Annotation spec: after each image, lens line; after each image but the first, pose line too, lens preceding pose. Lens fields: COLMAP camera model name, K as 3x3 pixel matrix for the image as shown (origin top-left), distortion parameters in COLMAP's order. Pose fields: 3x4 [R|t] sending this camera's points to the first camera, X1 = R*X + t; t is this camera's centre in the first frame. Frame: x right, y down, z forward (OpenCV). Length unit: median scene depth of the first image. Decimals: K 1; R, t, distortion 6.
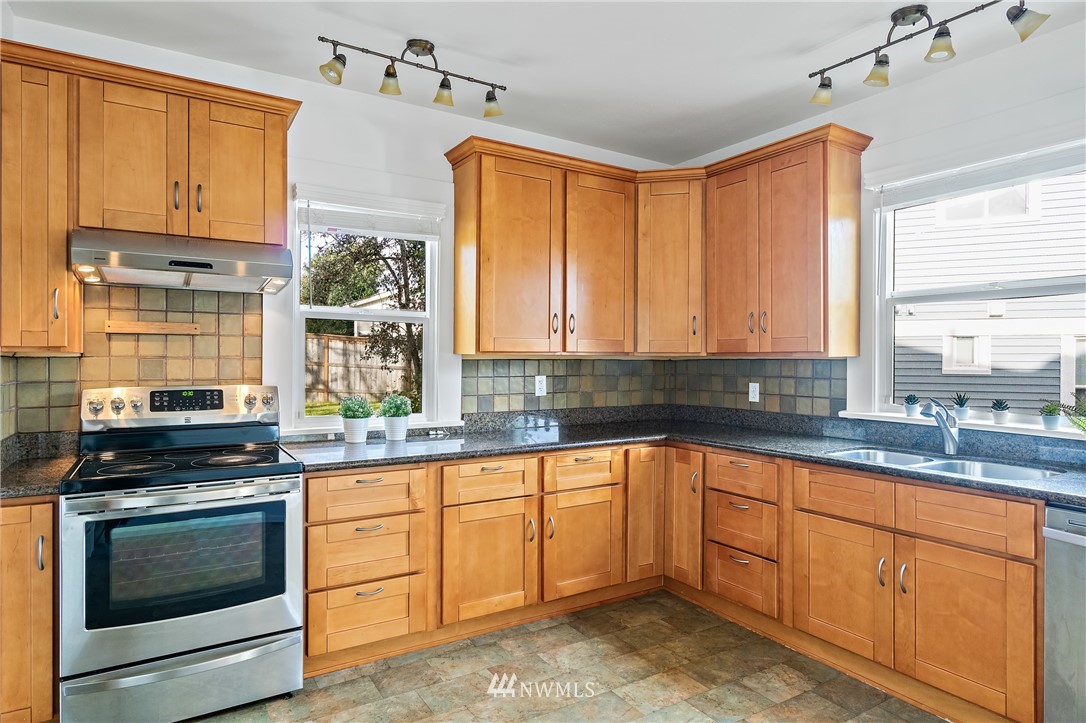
lens RADIAL K [[613.3, 0, 543.0], [0, 613.3, 361.5], [0, 0, 1]] dist [-0.002428, -0.000674]
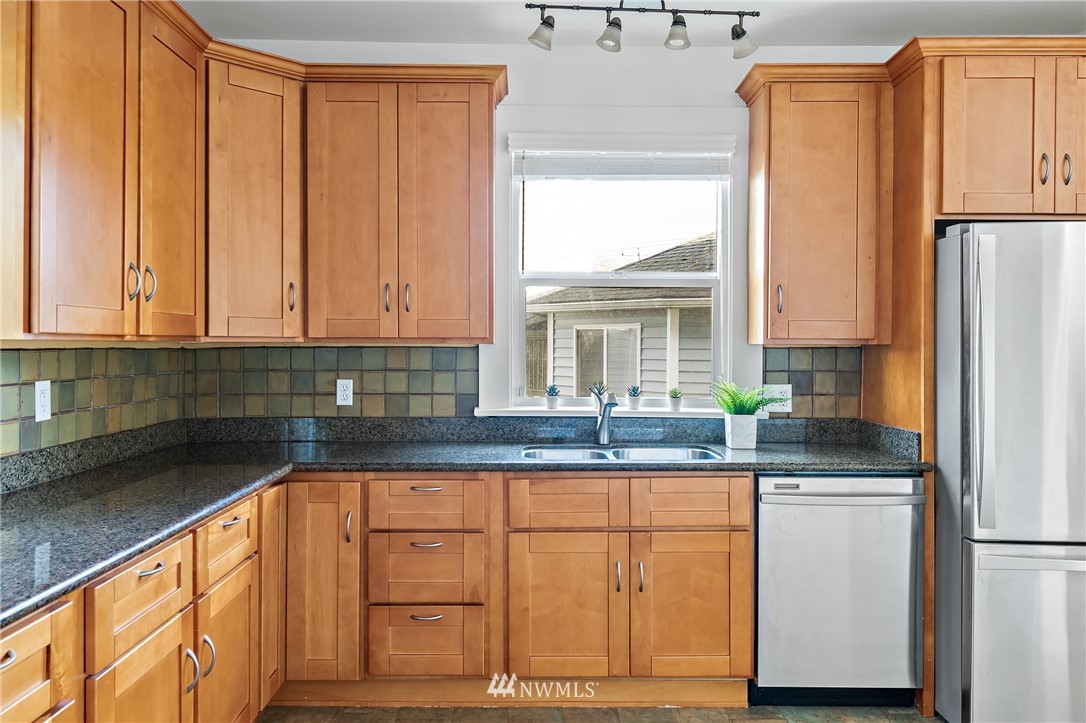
lens RADIAL K [[825.8, 0, 539.9], [0, 825.8, 350.3], [0, 0, 1]] dist [0.002552, 0.000348]
pose [[0.521275, -0.008055, 0.853351, -0.435557], [0.003872, 0.999967, 0.007073, -0.006625], [-0.853380, -0.000383, 0.521289, 0.341234]]
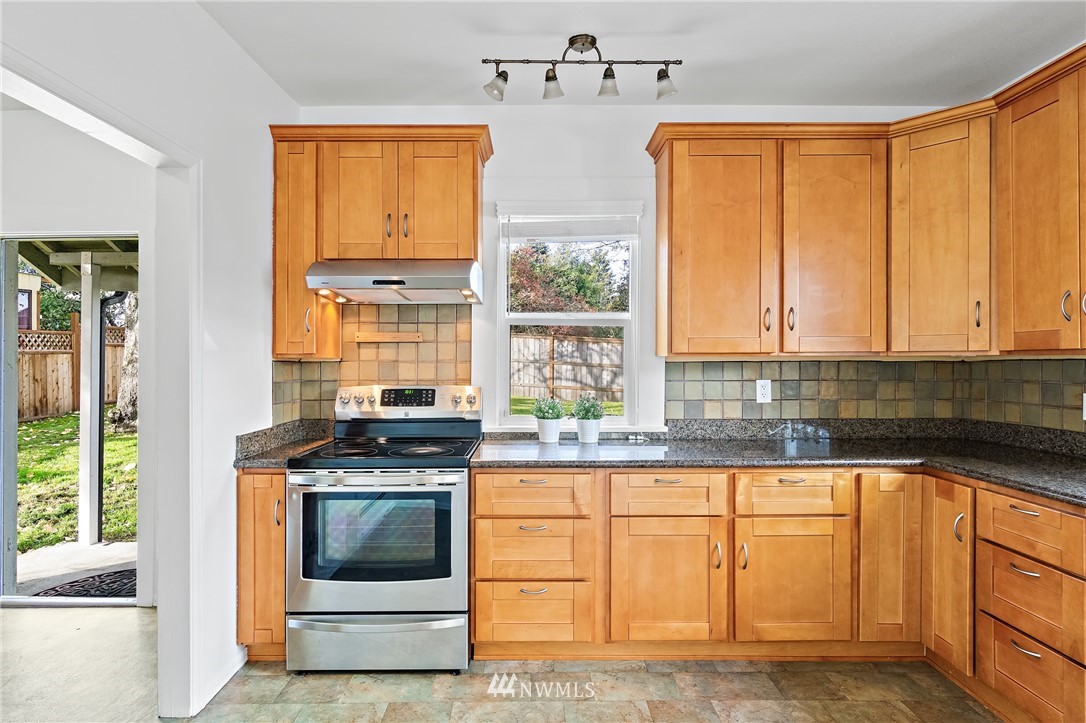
lens RADIAL K [[583.2, 0, 543.0], [0, 583.2, 361.5], [0, 0, 1]] dist [-0.000040, 0.000956]
pose [[0.853252, -0.005481, -0.521470, 0.189252], [0.003217, 0.999981, -0.005247, 0.000356], [0.521489, 0.002800, 0.853253, 0.144082]]
